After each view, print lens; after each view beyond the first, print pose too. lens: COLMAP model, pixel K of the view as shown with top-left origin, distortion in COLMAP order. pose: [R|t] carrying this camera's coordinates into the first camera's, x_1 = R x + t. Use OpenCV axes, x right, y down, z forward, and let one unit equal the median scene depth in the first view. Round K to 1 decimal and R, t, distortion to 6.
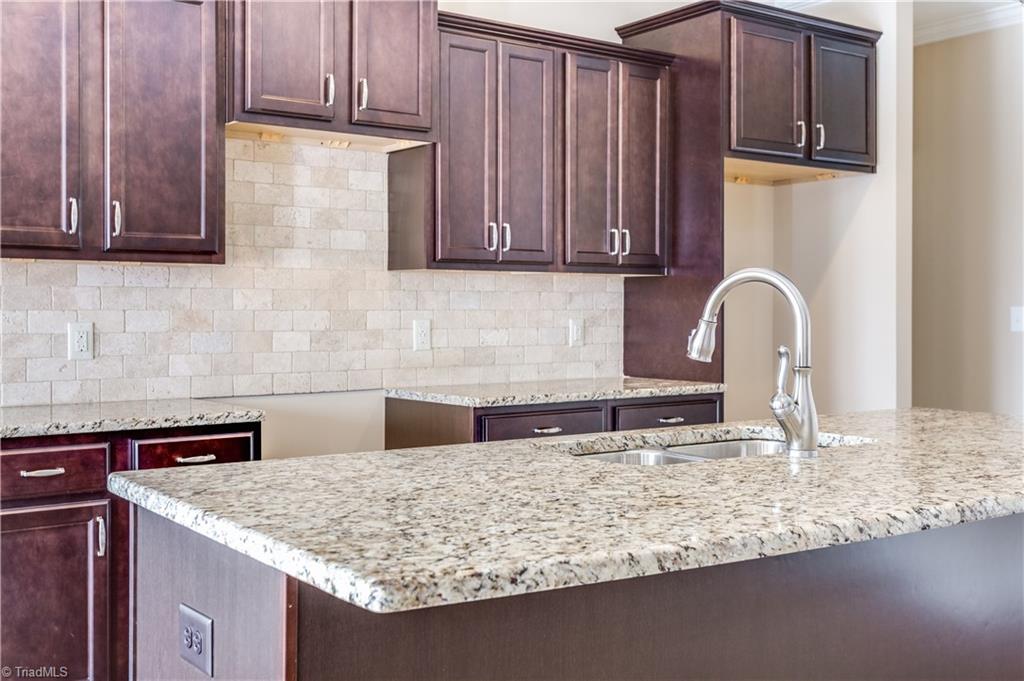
lens RADIAL K [[1136.9, 0, 508.6], [0, 1136.9, 334.0], [0, 0, 1]] dist [0.048686, 0.000000]
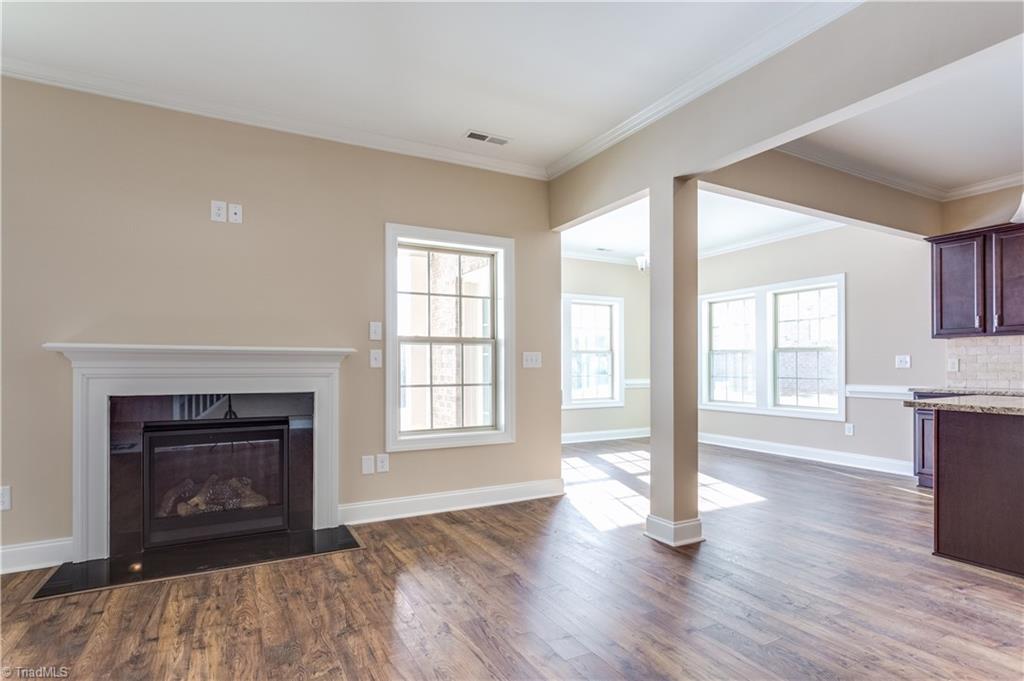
lens RADIAL K [[511.4, 0, 510.1], [0, 511.4, 363.3], [0, 0, 1]] dist [-0.006302, 0.002695]
pose [[-0.143424, -0.007203, -0.989635, 0.711828], [-0.021308, 0.999764, -0.004189, 0.029696], [0.989432, 0.020486, -0.143544, -0.114013]]
